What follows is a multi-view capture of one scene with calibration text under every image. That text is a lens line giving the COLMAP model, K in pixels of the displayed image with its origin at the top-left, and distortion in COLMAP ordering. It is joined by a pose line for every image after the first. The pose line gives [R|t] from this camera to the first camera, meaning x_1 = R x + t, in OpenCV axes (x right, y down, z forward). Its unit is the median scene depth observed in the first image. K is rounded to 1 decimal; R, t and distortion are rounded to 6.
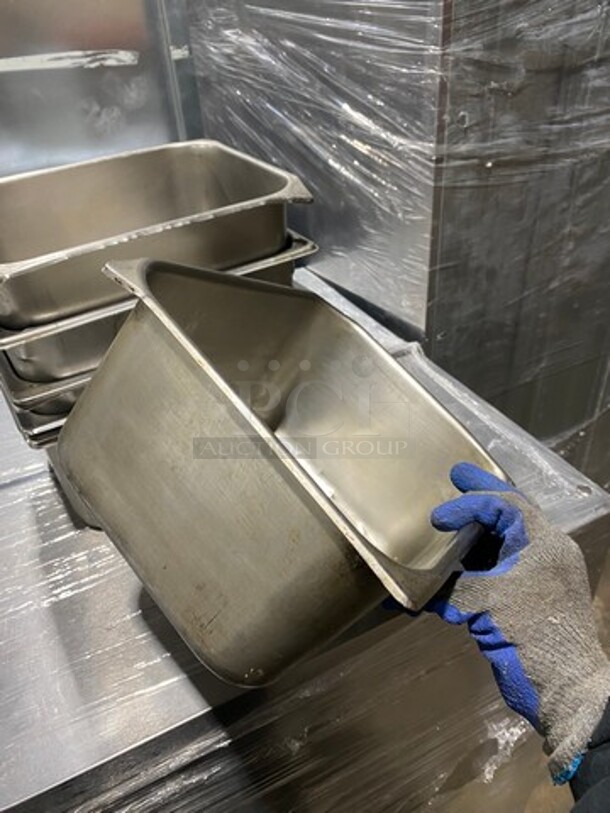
lens RADIAL K [[611.2, 0, 315.6], [0, 611.2, 418.8], [0, 0, 1]] dist [0.003025, 0.007627]
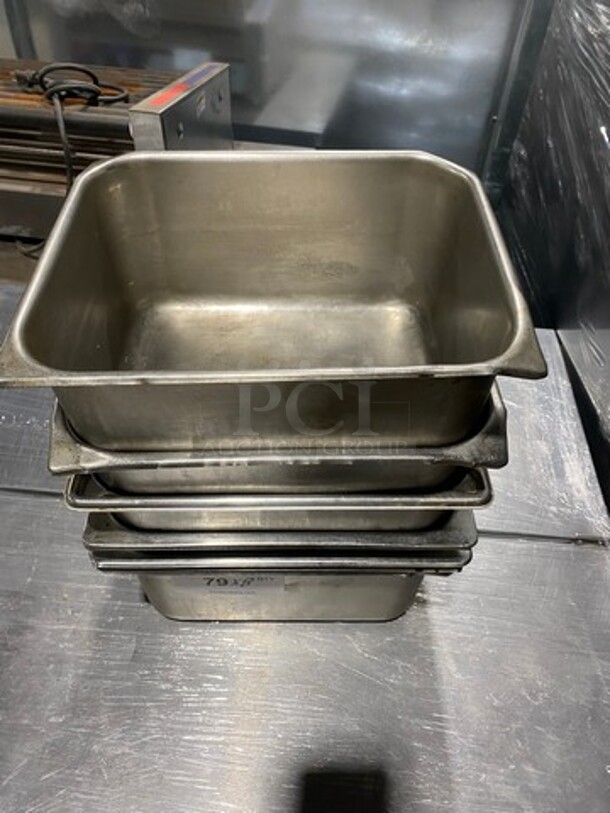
lens RADIAL K [[628.1, 0, 305.0], [0, 628.1, 406.5], [0, 0, 1]] dist [0.015041, 0.006524]
pose [[0.847271, 0.437548, -0.301138, -0.005588], [-0.375039, 0.894275, 0.244168, -0.332764], [0.376135, -0.093938, 0.921791, 0.153645]]
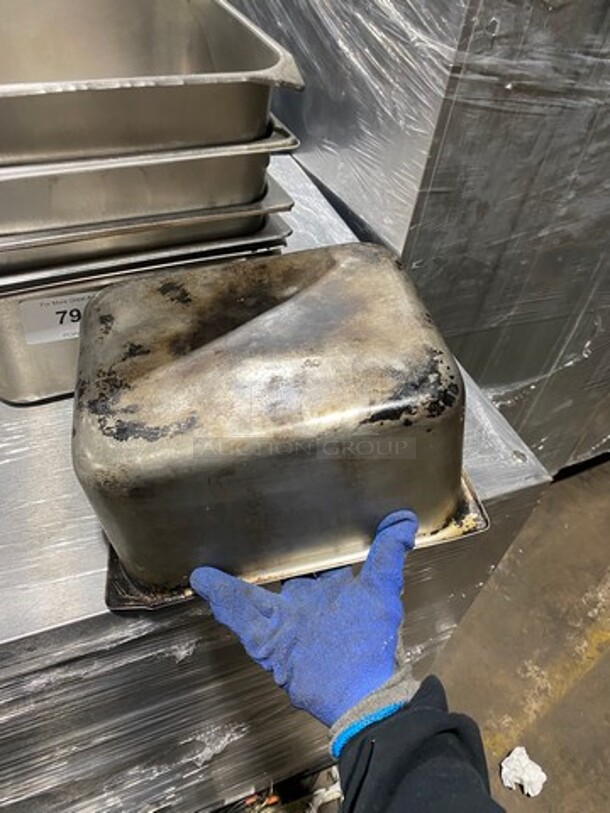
lens RADIAL K [[611.3, 0, 310.1], [0, 611.3, 407.8], [0, 0, 1]] dist [-0.012079, 0.031968]
pose [[0.979428, 0.186668, 0.076658, 0.015201], [-0.196346, 0.969226, 0.148492, -0.031337], [-0.046580, -0.160488, 0.985938, 0.046609]]
